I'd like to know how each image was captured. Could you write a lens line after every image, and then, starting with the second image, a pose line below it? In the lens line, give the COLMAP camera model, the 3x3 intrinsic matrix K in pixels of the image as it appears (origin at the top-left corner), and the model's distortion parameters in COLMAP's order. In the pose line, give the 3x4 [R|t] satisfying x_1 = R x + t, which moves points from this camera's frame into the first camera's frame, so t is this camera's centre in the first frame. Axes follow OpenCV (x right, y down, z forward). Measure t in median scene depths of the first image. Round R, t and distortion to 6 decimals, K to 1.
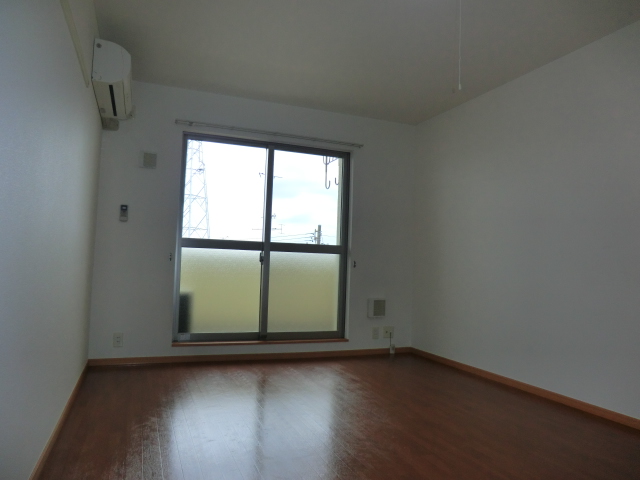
lens RADIAL K [[459.2, 0, 320.0], [0, 459.2, 240.0], [0, 0, 1]] dist [-0.110484, 0.122117]
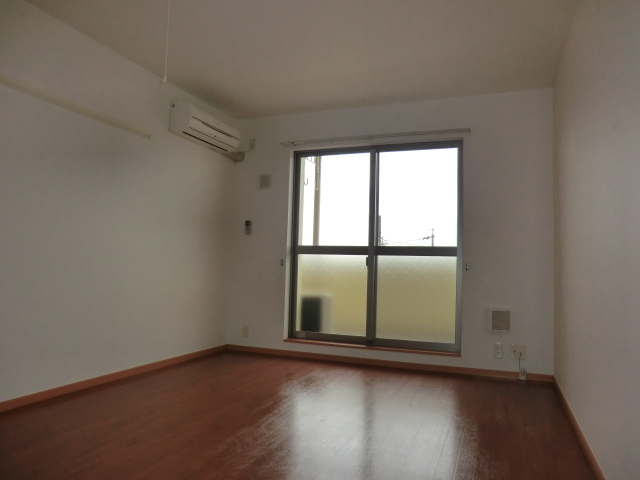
lens RADIAL K [[459.2, 0, 320.0], [0, 459.2, 240.0], [0, 0, 1]] dist [-0.110484, 0.122117]
pose [[0.729335, -0.053872, -0.682033, 0.470212], [0.032577, 0.998499, -0.044032, 0.030695], [0.683381, 0.009895, 0.729995, 0.195071]]
